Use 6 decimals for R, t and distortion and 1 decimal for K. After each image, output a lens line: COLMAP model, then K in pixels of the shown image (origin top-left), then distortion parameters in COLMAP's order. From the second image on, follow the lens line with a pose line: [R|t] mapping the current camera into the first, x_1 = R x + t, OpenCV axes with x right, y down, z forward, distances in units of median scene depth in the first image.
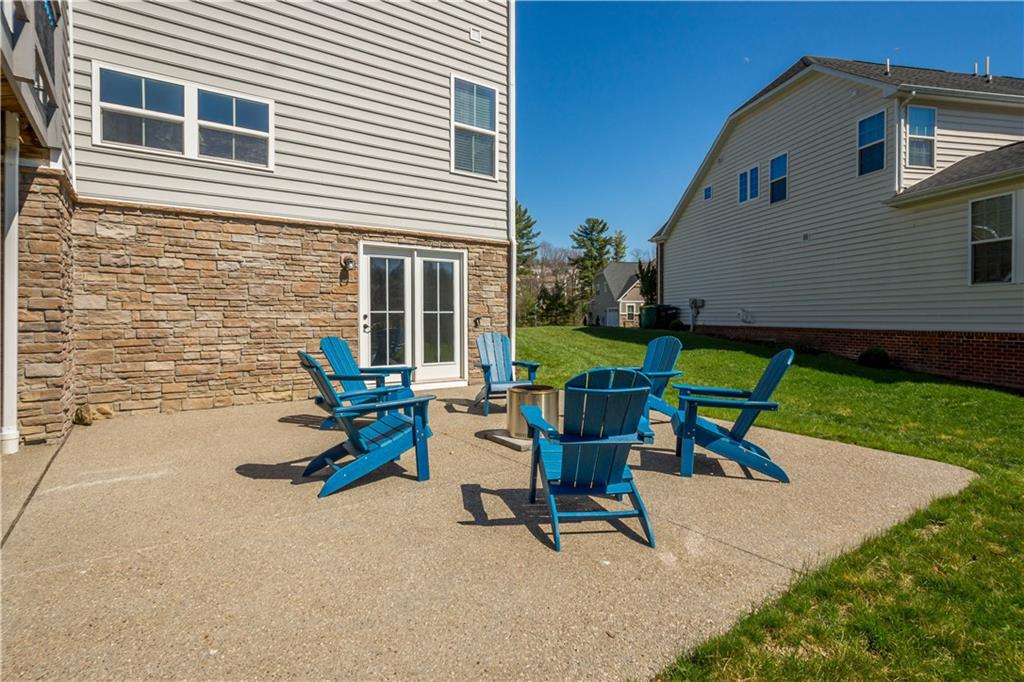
lens RADIAL K [[531.1, 0, 514.3], [0, 531.1, 322.5], [0, 0, 1]] dist [0.002777, -0.001321]
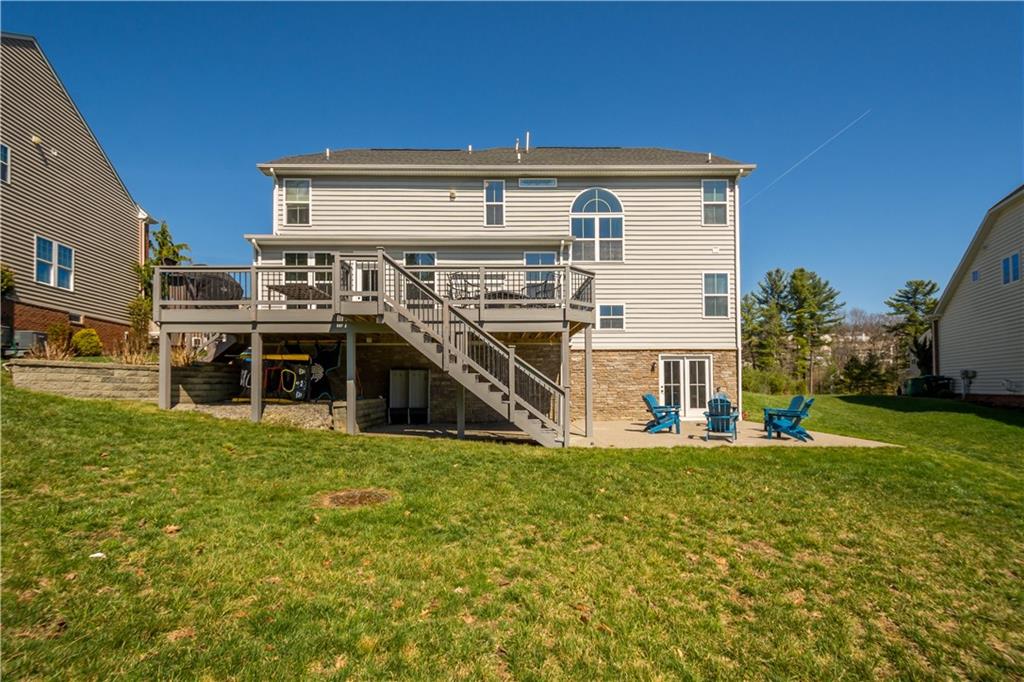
lens RADIAL K [[458.7, 0, 501.7], [0, 458.7, 375.4], [0, 0, 1]] dist [0.005918, 0.000404]
pose [[0.814794, -0.018638, -0.579451, 0.279258], [-0.003174, 0.999325, -0.036606, 0.013502], [0.579742, 0.031665, 0.814185, -0.931507]]
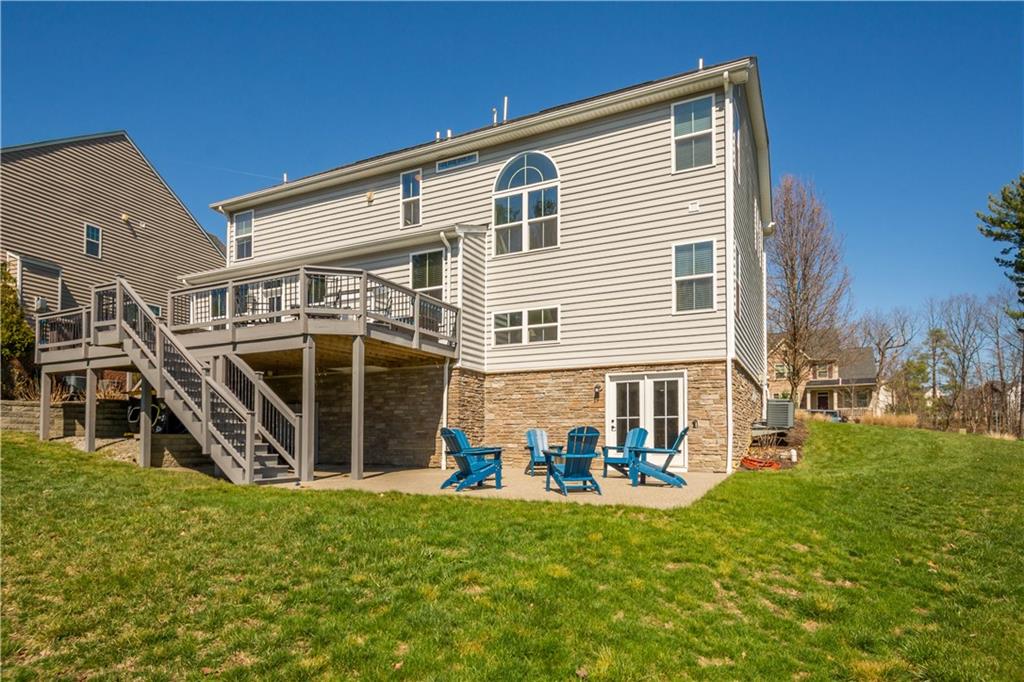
lens RADIAL K [[586.8, 0, 508.3], [0, 586.8, 417.3], [0, 0, 1]] dist [0.000915, 0.000292]
pose [[0.455367, -0.036146, -0.889570, 1.016367], [-0.011744, 0.998845, -0.046598, 0.056635], [0.890226, 0.031666, 0.454417, -0.058215]]
